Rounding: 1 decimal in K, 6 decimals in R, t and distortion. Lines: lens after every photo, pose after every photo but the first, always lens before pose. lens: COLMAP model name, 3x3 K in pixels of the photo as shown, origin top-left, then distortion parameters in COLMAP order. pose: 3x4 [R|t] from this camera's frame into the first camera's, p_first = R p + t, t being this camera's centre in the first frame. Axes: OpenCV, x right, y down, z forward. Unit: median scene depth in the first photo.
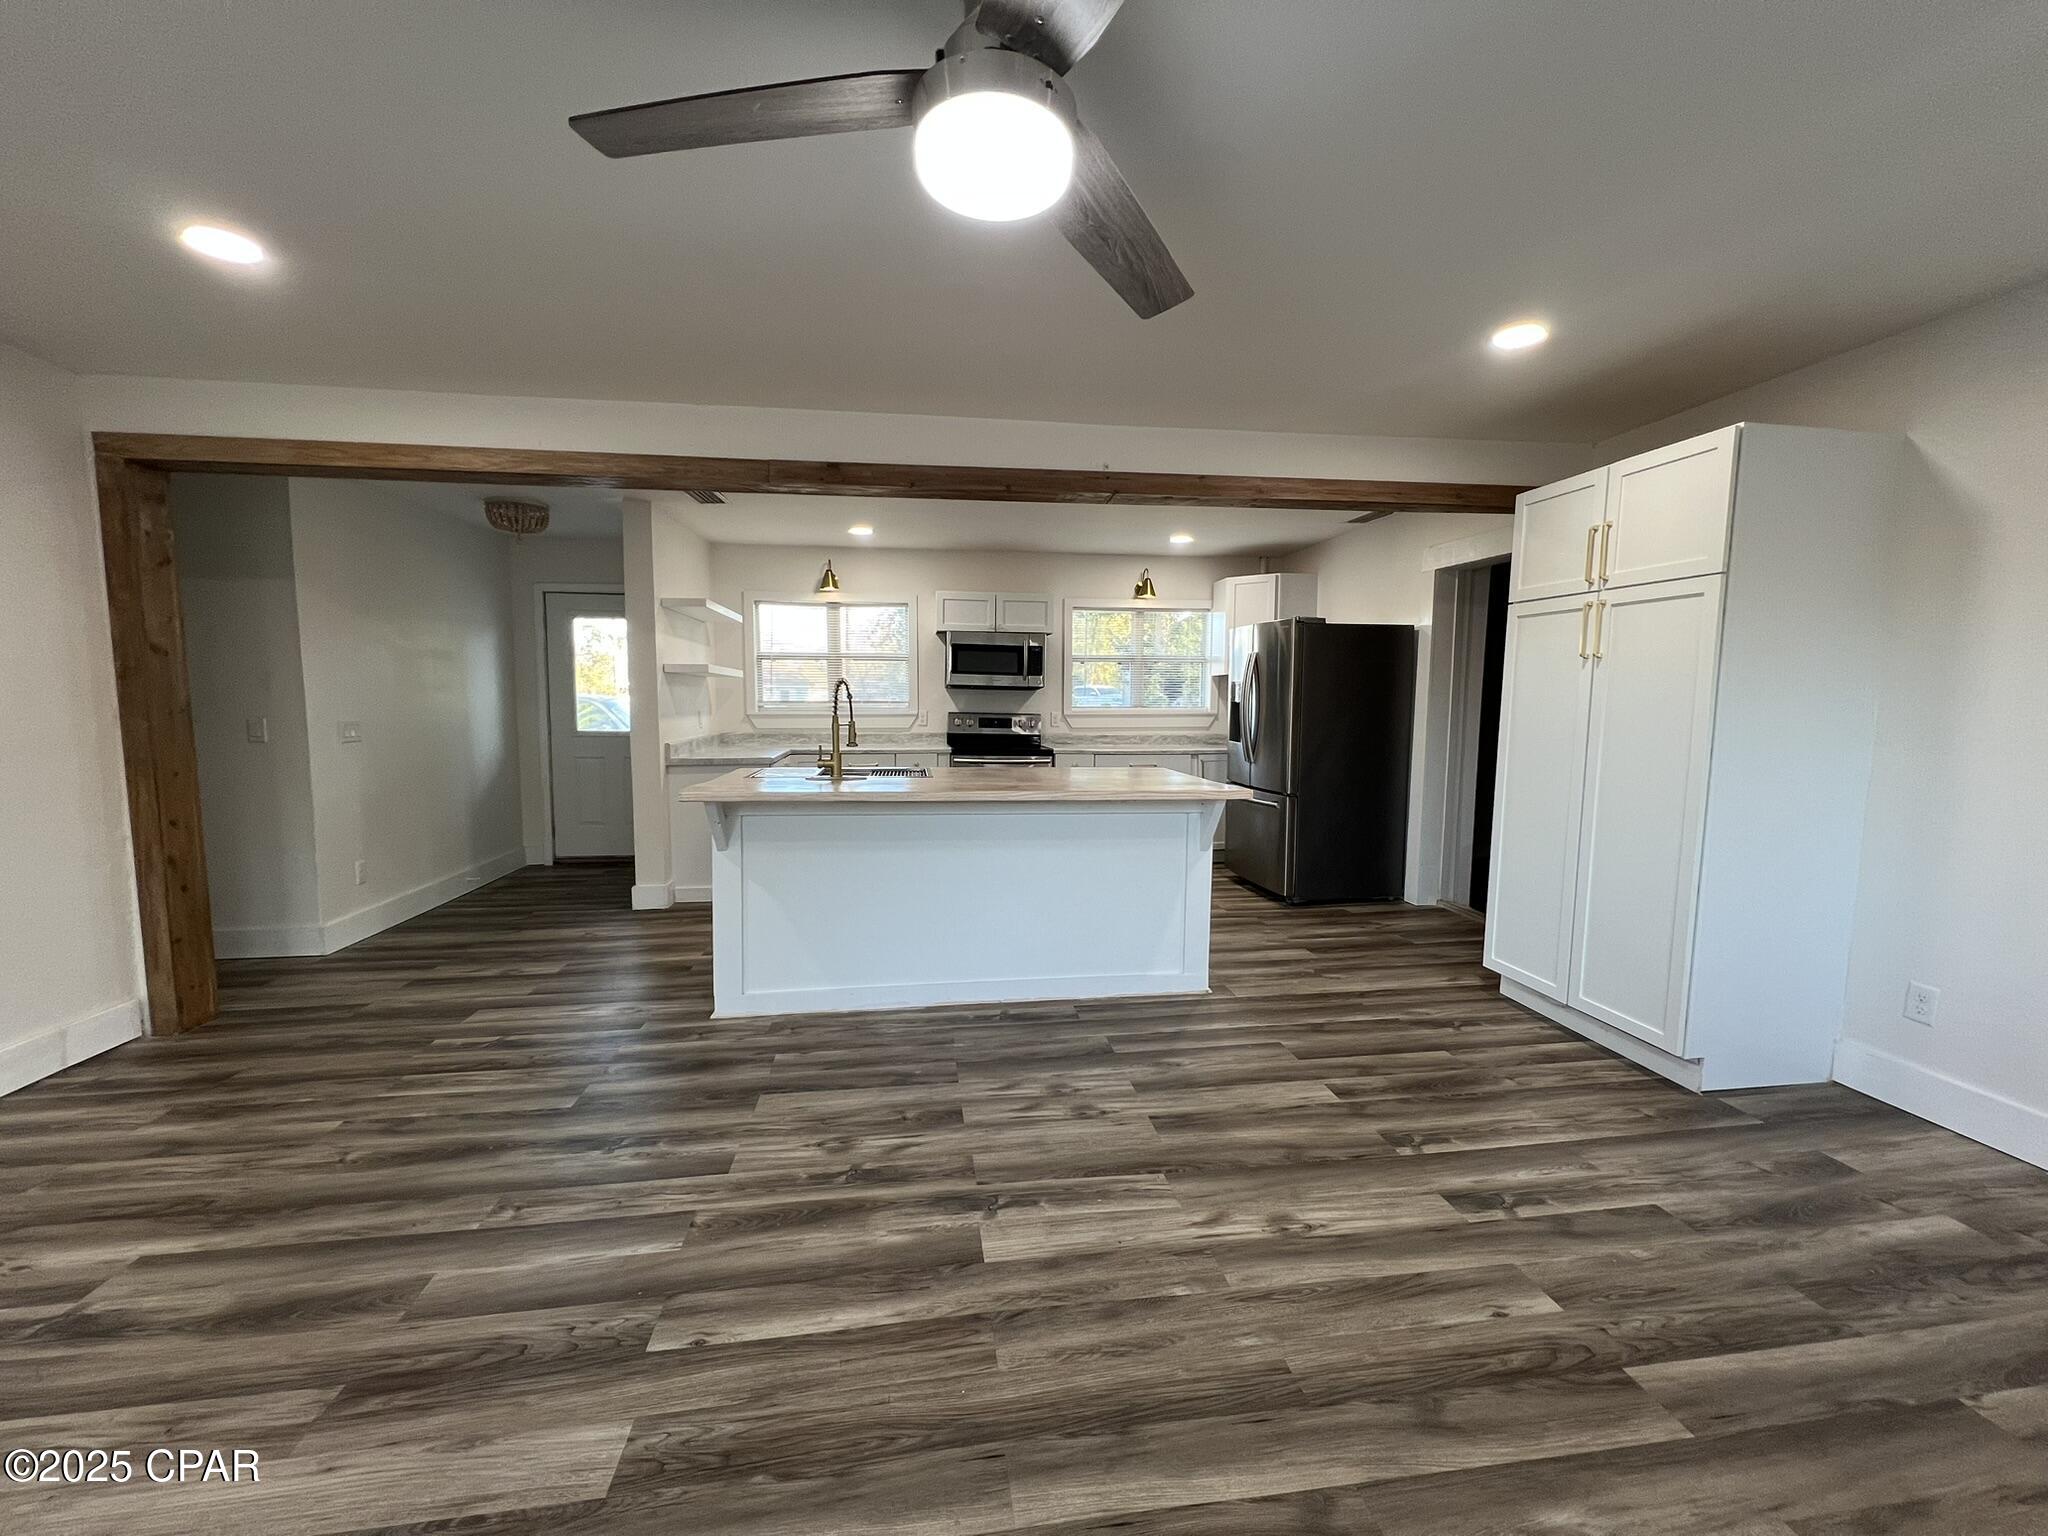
lens RADIAL K [[815.1, 0, 1027.5], [0, 815.1, 771.6], [0, 0, 1]] dist [-0.002683, 0.000237]
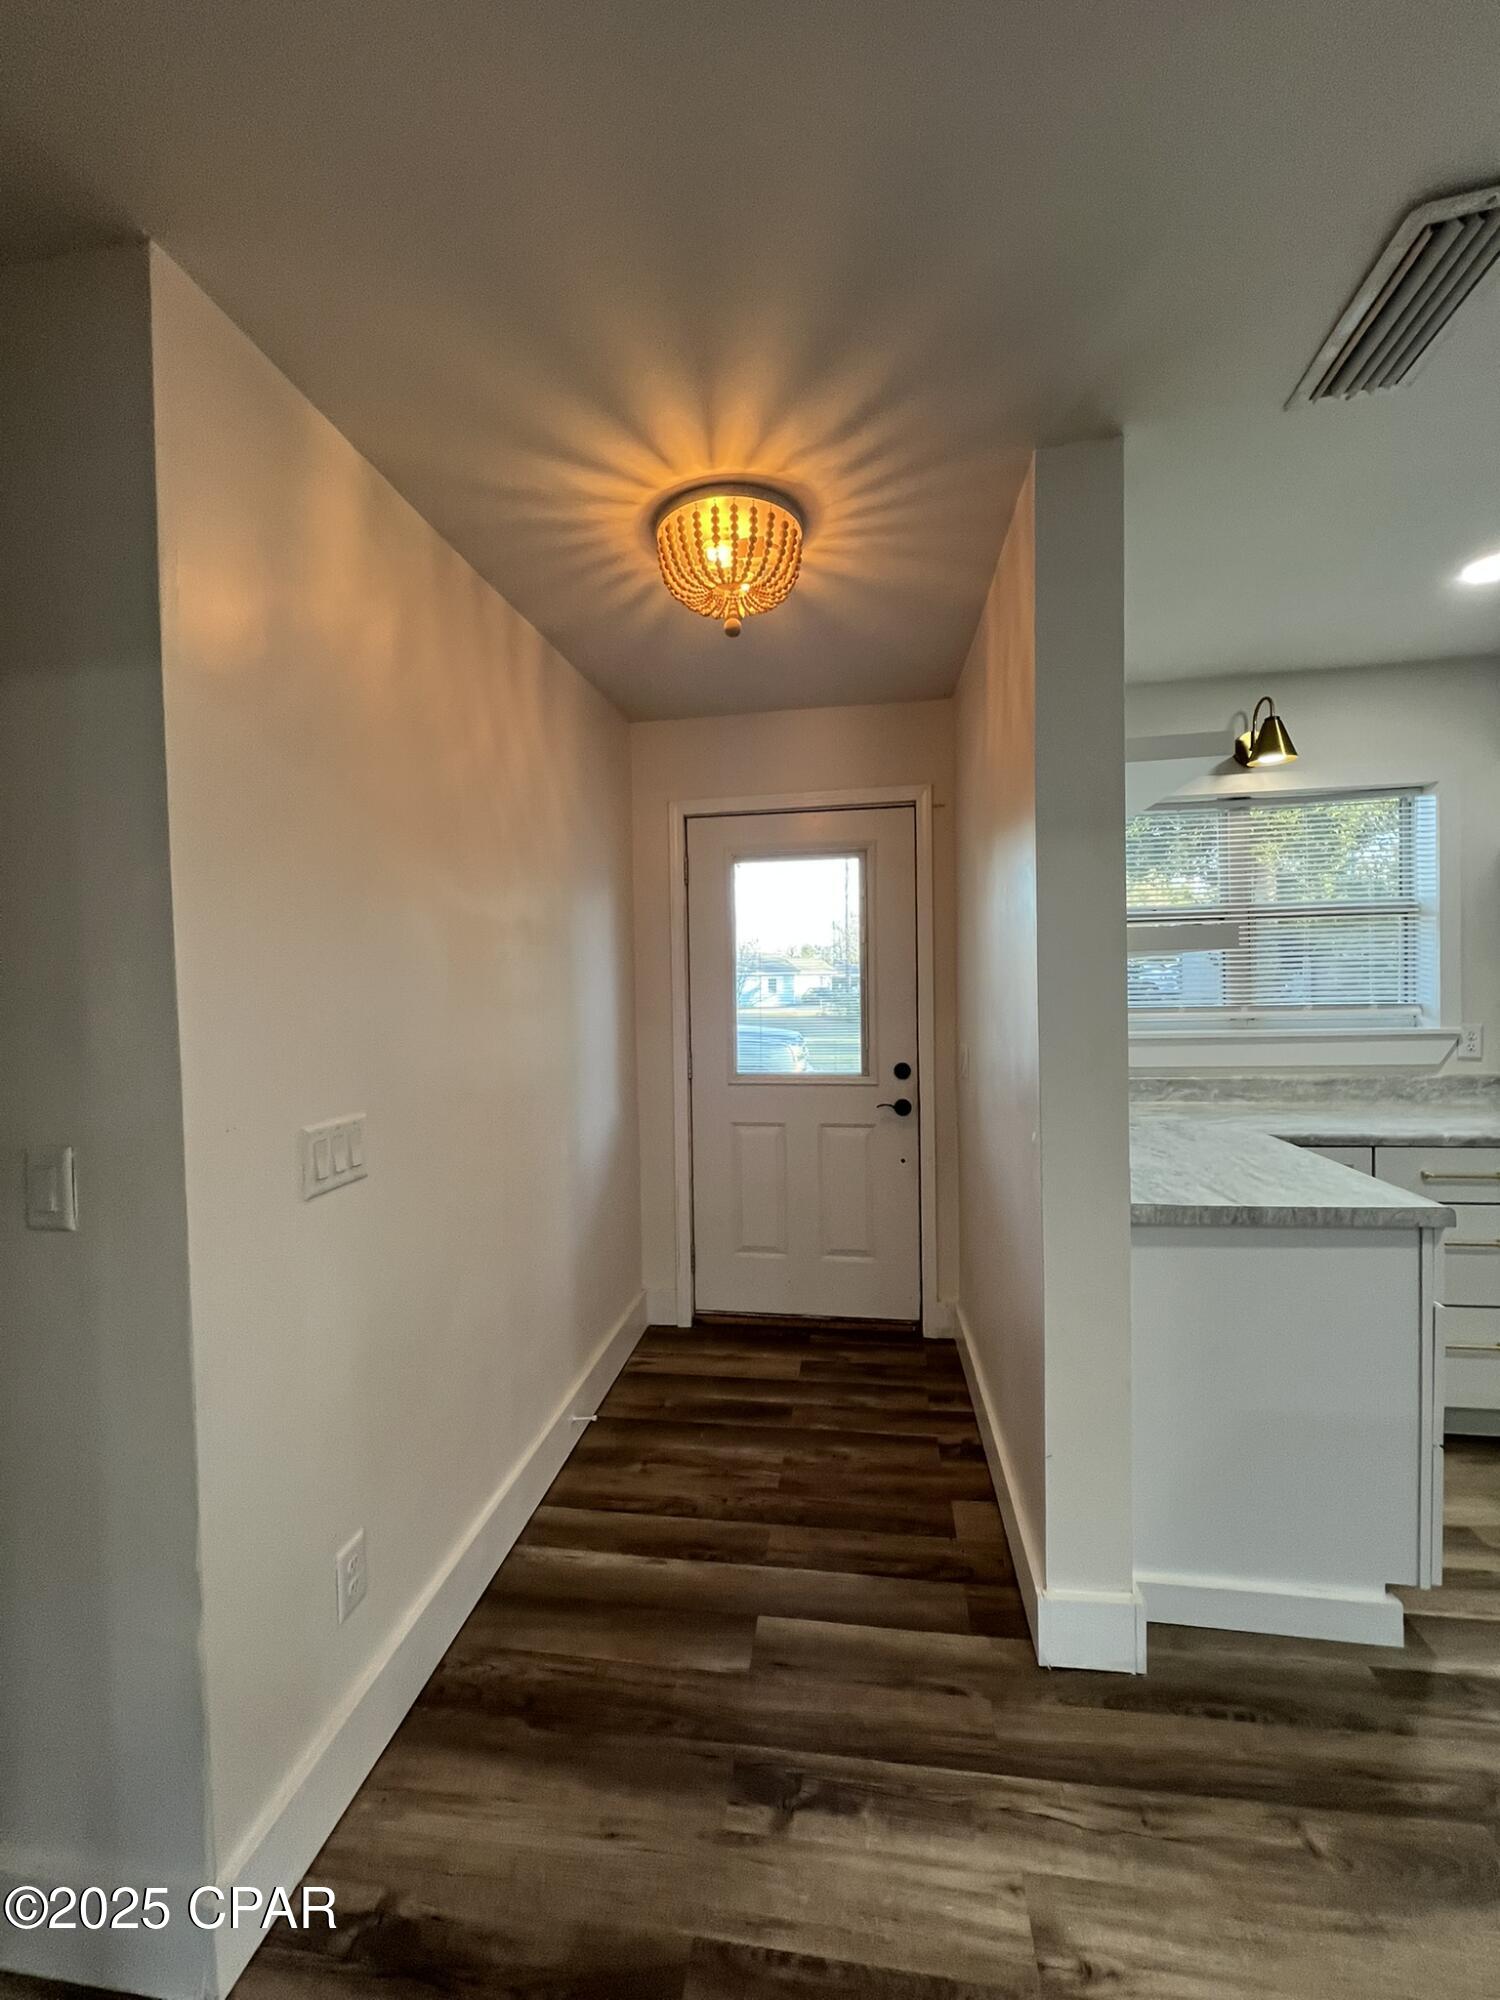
lens RADIAL K [[796.0, 0, 751.8], [0, 796.0, 1003.9], [0, 0, 1]] dist [-0.002683, 0.000237]
pose [[0.957863, -0.017841, -0.286670, -0.608809], [0.000396, 0.998150, -0.060797, -0.097841], [0.287224, 0.058122, 0.956098, 0.780512]]
